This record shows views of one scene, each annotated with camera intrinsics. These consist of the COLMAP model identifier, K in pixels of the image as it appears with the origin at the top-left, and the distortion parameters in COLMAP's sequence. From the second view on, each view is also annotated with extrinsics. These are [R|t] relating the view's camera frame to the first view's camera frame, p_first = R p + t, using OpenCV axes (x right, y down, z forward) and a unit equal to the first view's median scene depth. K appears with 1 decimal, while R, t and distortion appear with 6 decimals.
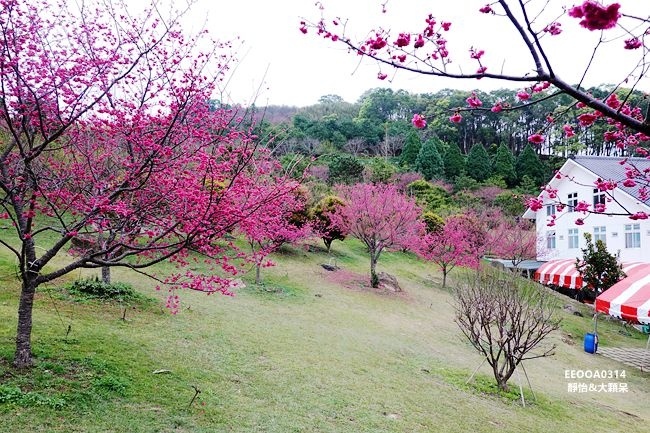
lens RADIAL K [[439.6, 0, 323.4], [0, 439.6, 212.4], [0, 0, 1]] dist [0.005709, 0.002010]
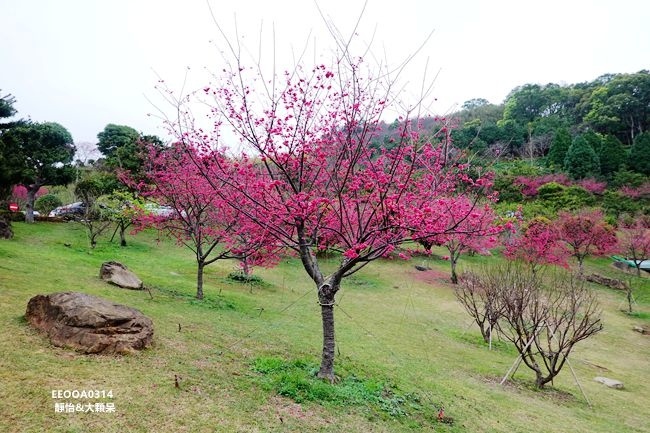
lens RADIAL K [[439.6, 0, 323.4], [0, 439.6, 212.4], [0, 0, 1]] dist [0.005709, 0.002010]
pose [[0.936406, -0.065144, -0.344818, 0.040928], [0.056230, 0.997776, -0.035802, -0.000228], [0.346384, 0.014136, 0.937986, -0.052093]]
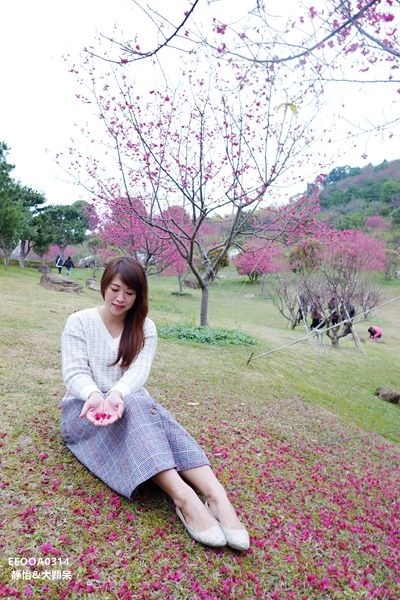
lens RADIAL K [[405.7, 0, 200.0], [0, 405.7, 300.0], [0, 0, 1]] dist [0.005709, 0.002010]
pose [[0.791963, -0.060000, -0.607614, 0.112260], [0.099674, 0.994515, 0.031710, 0.015007], [0.602378, -0.085676, 0.793599, -0.090443]]
